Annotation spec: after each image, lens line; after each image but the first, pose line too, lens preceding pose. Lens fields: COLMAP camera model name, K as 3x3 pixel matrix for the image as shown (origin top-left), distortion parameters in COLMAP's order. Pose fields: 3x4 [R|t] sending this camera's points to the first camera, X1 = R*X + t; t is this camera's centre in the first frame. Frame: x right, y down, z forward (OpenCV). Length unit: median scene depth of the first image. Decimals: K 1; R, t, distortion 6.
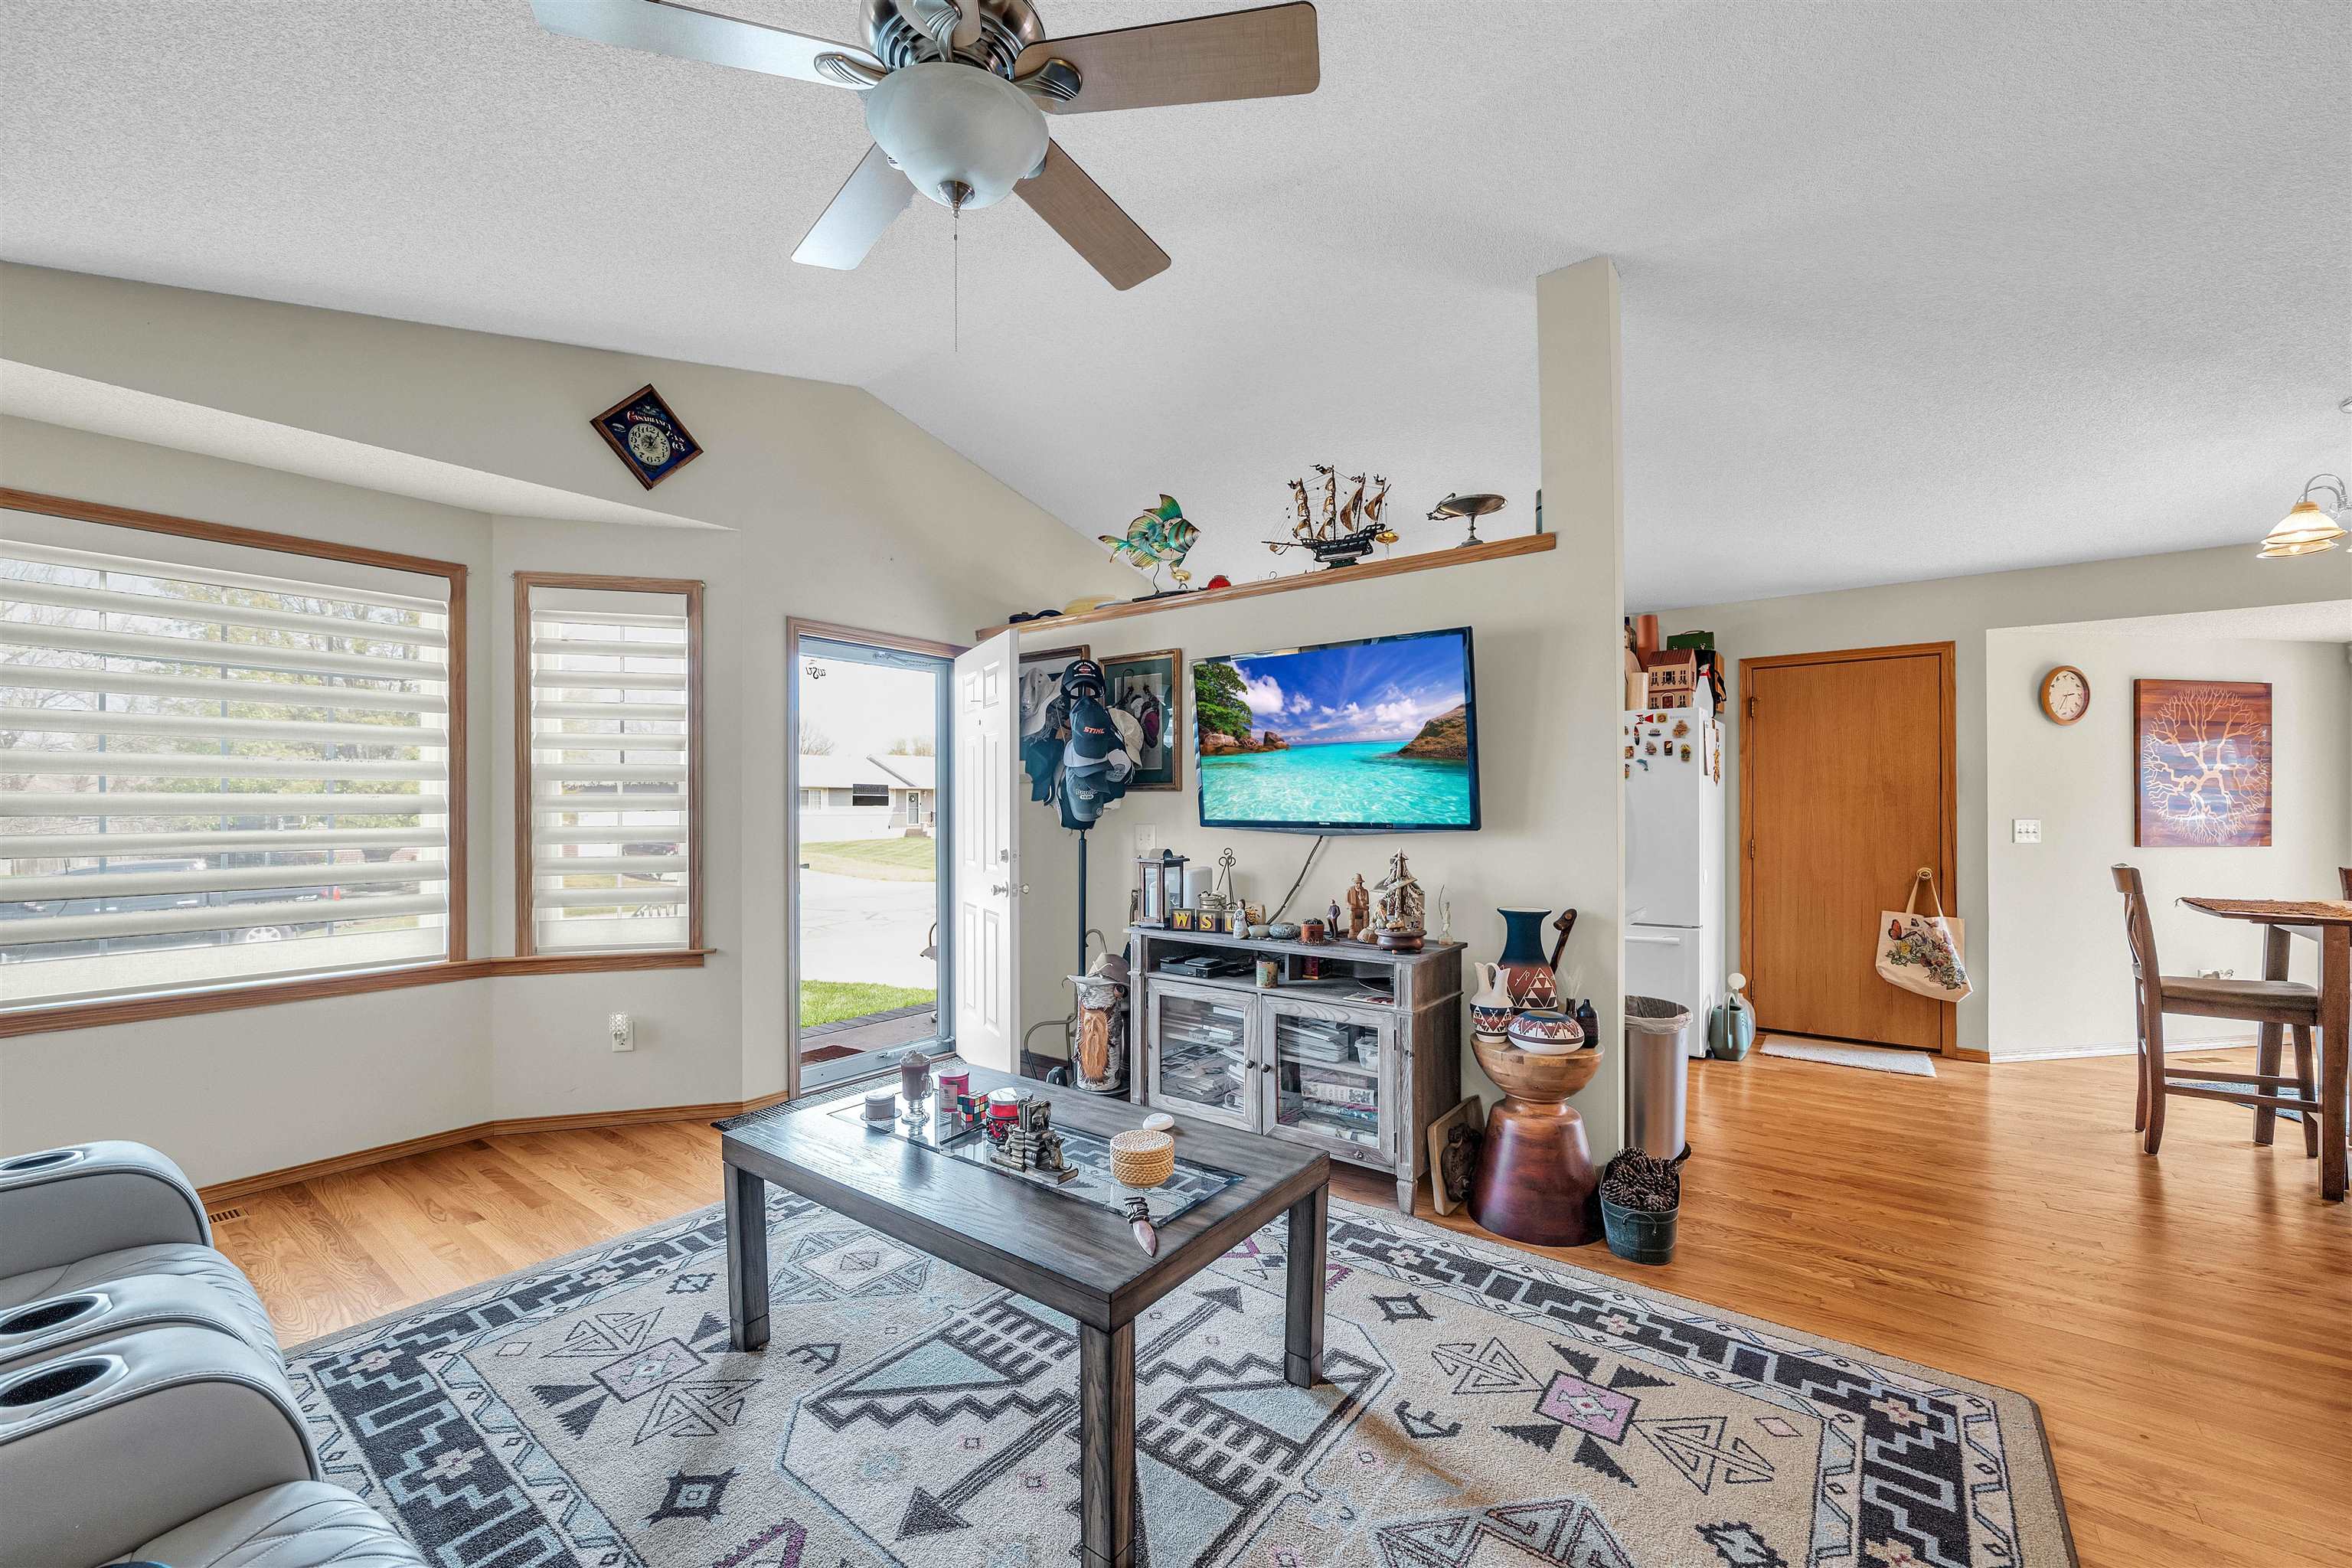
lens RADIAL K [[932.0, 0, 1171.0], [0, 932.0, 805.5], [0, 0, 1]] dist [-0.001682, -0.000341]
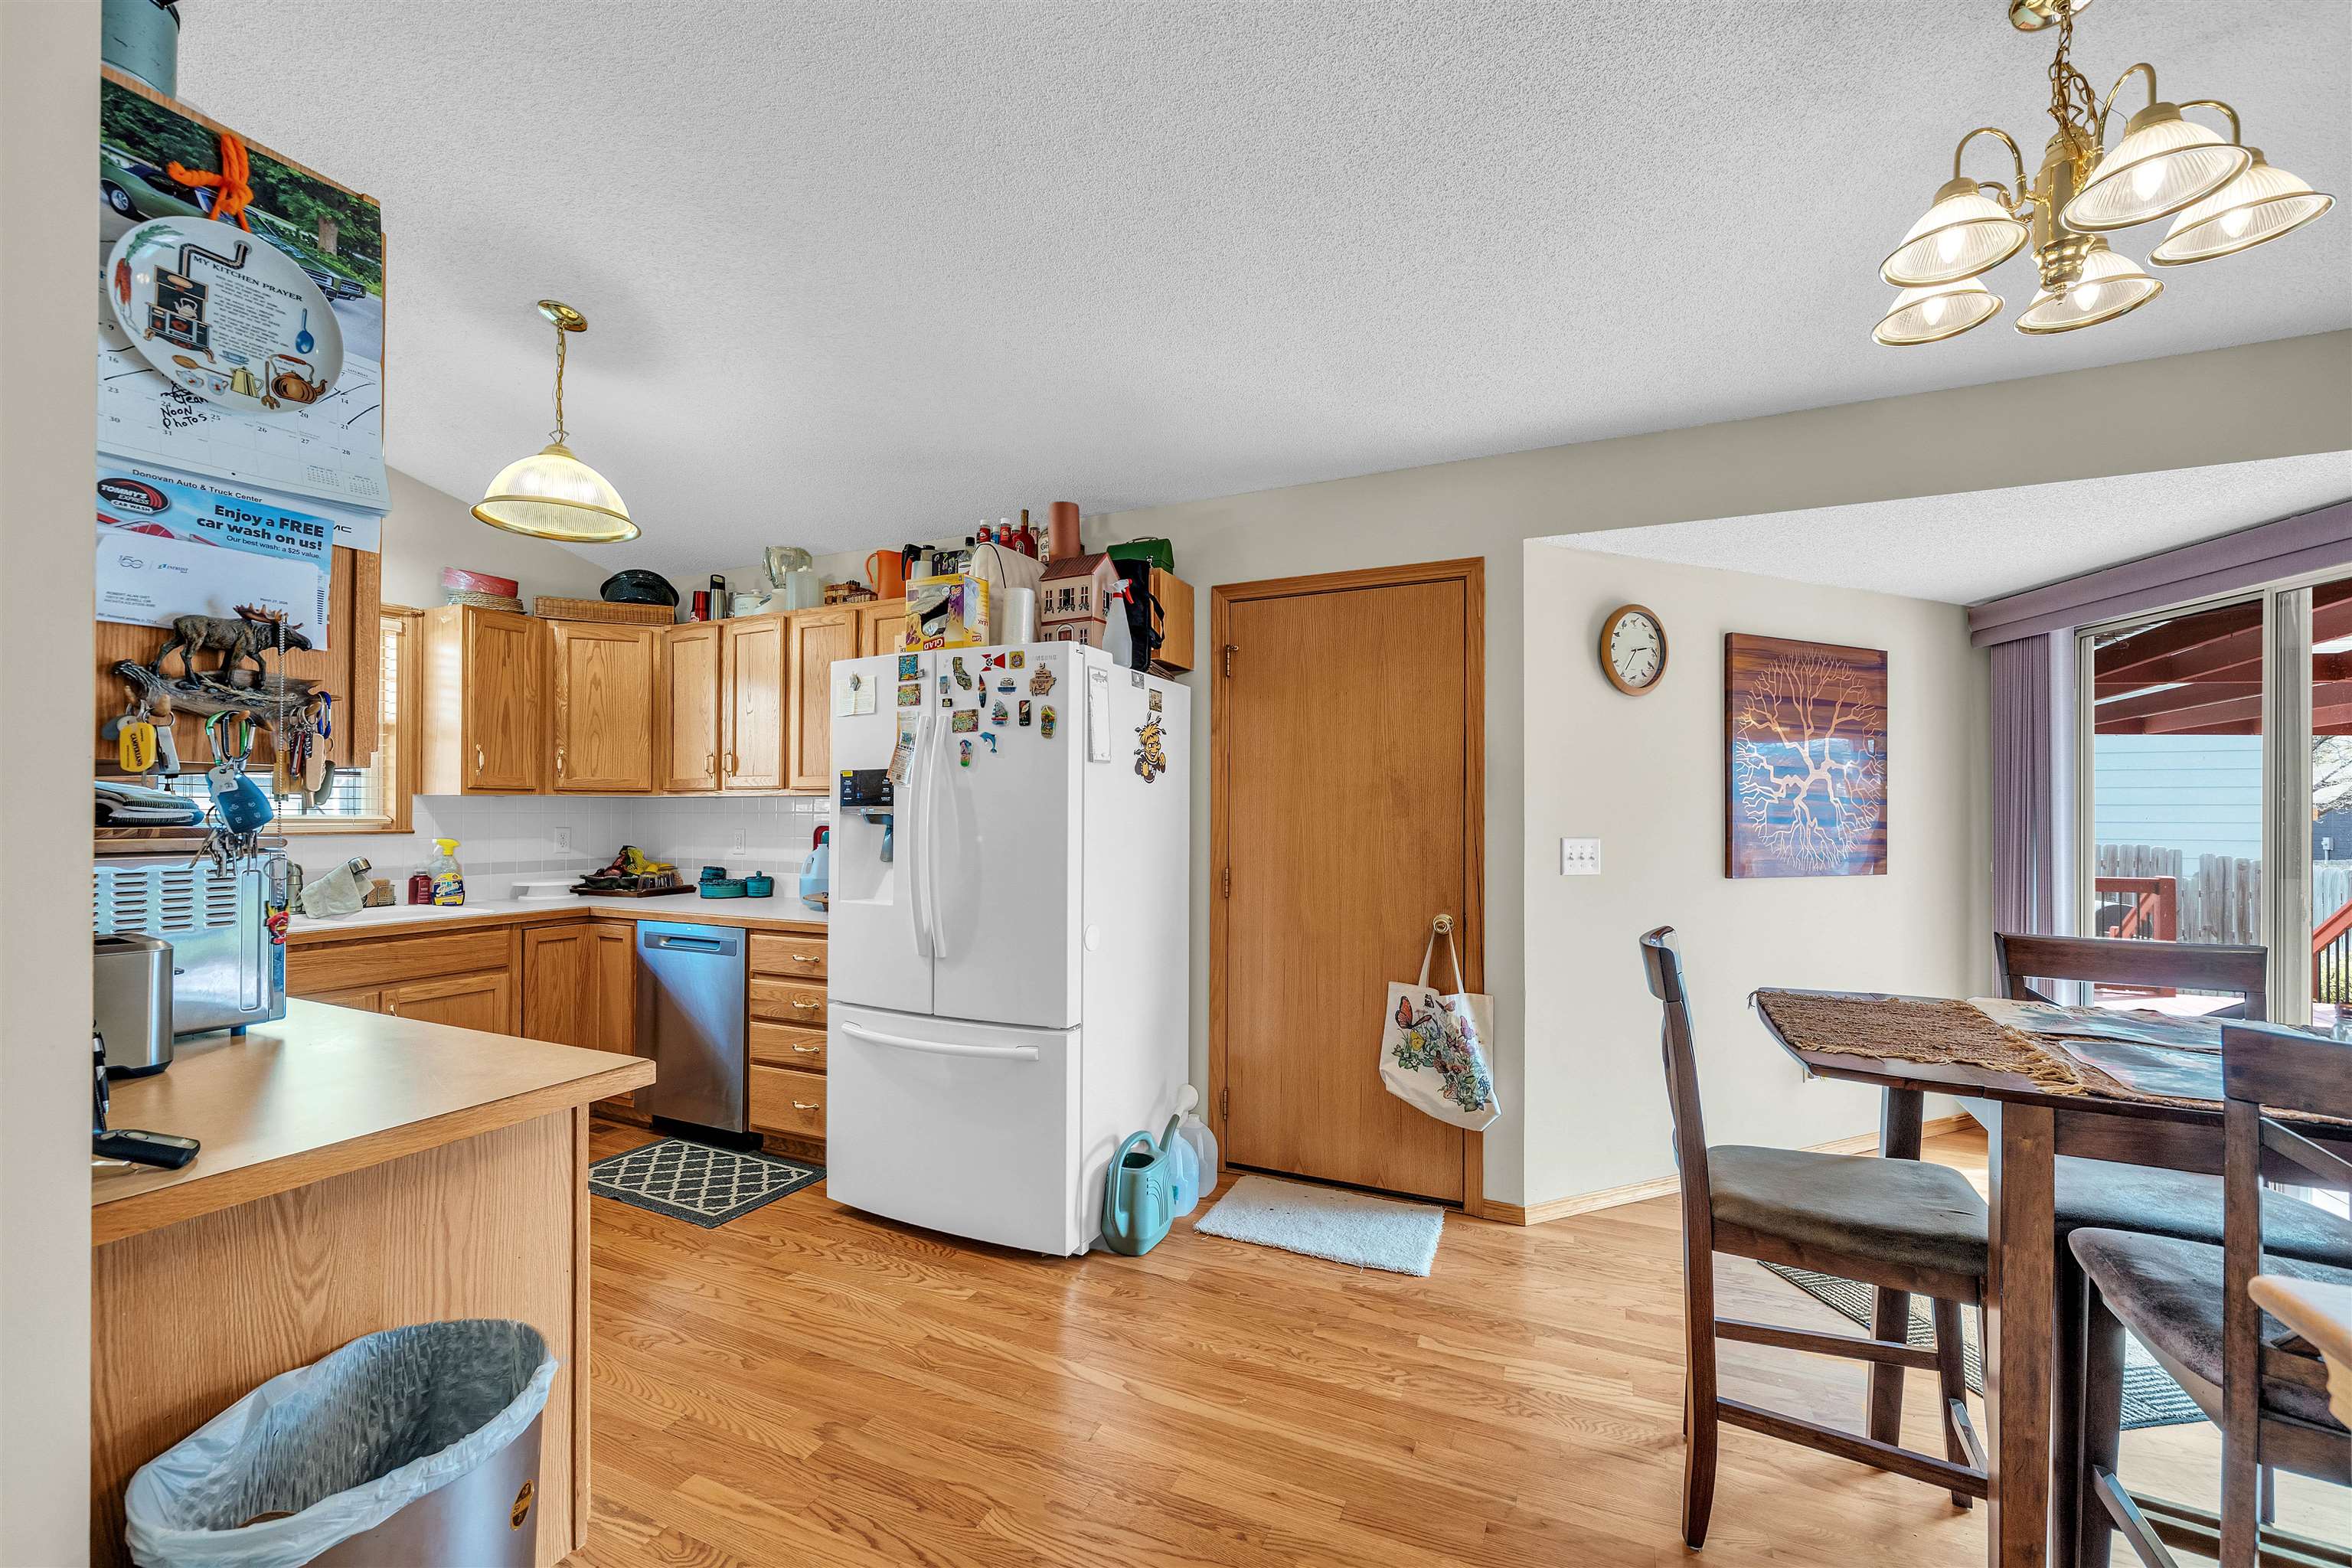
lens RADIAL K [[932.0, 0, 1171.4], [0, 932.0, 809.2], [0, 0, 1]] dist [-0.001682, -0.000341]
pose [[0.975801, 0.005978, 0.218579, 0.653233], [-0.005025, 0.999975, -0.004913, -0.000765], [-0.218603, 0.003696, 0.975807, 0.561551]]
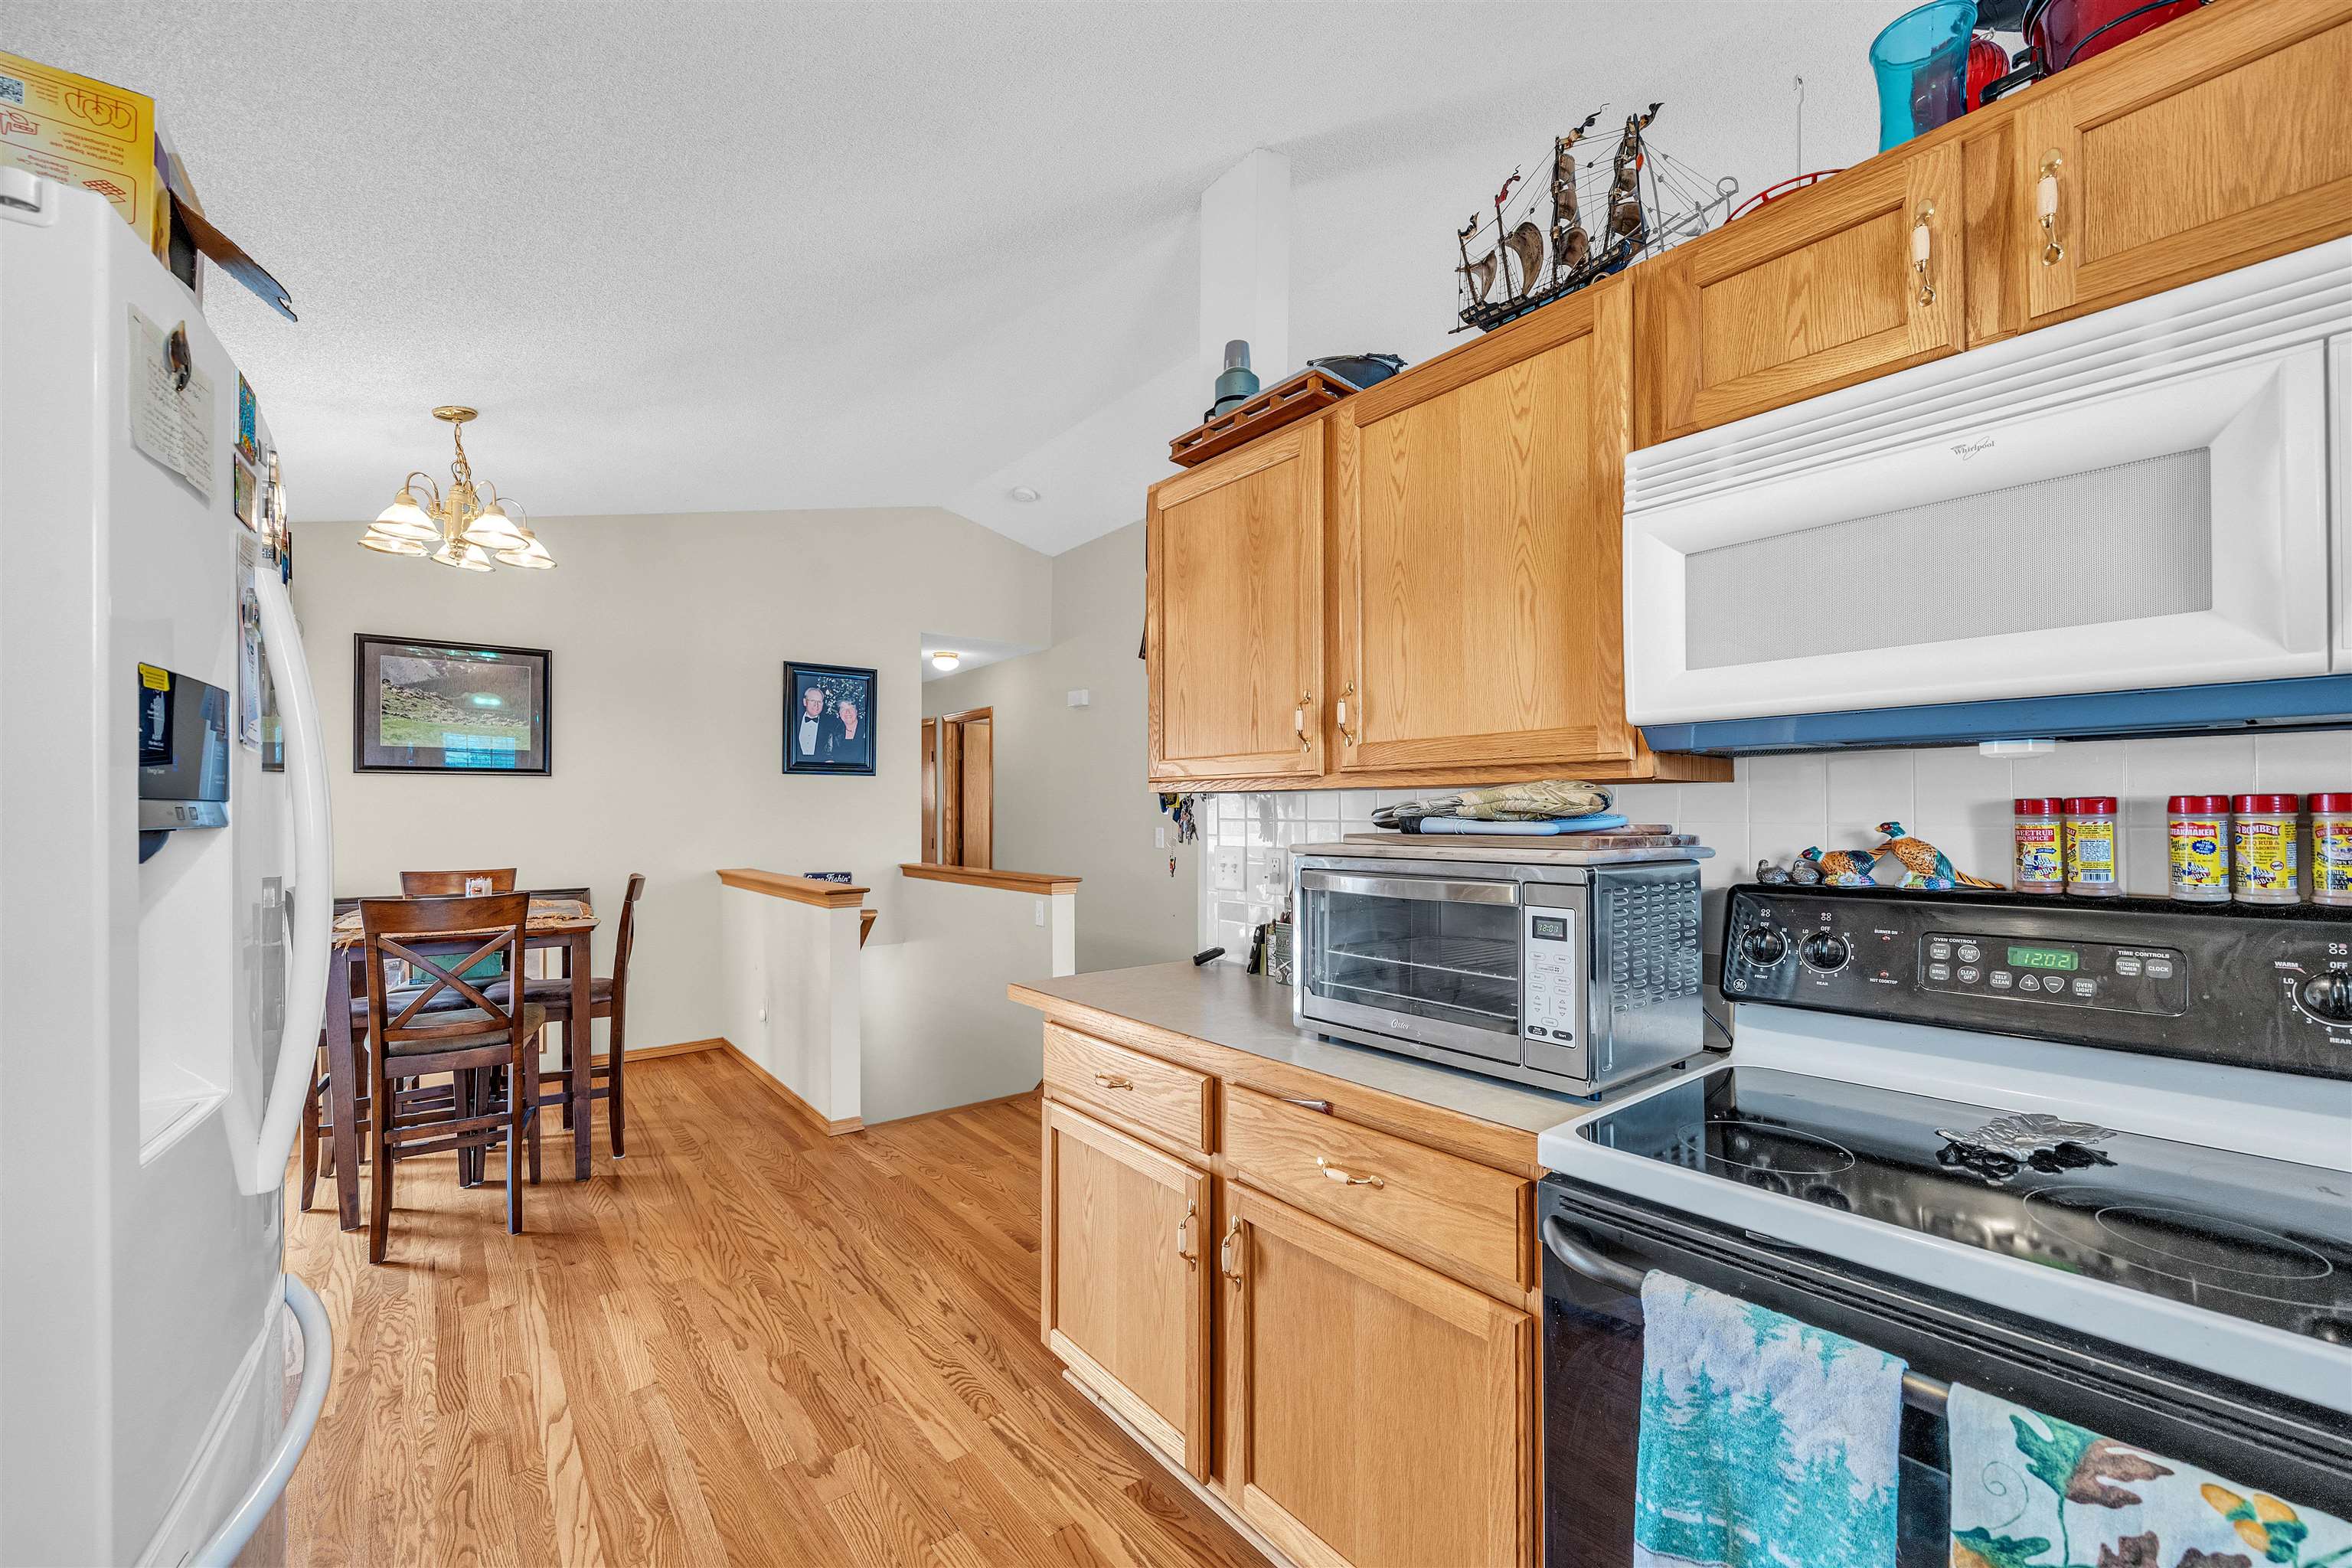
lens RADIAL K [[932.0, 0, 1159.5], [0, 932.0, 799.1], [0, 0, 1]] dist [-0.001682, -0.000341]
pose [[-0.966383, 0.005653, 0.257045, 0.262807], [0.002134, 0.999900, -0.013969, -0.002807], [-0.257098, -0.012951, -0.966298, 1.592070]]
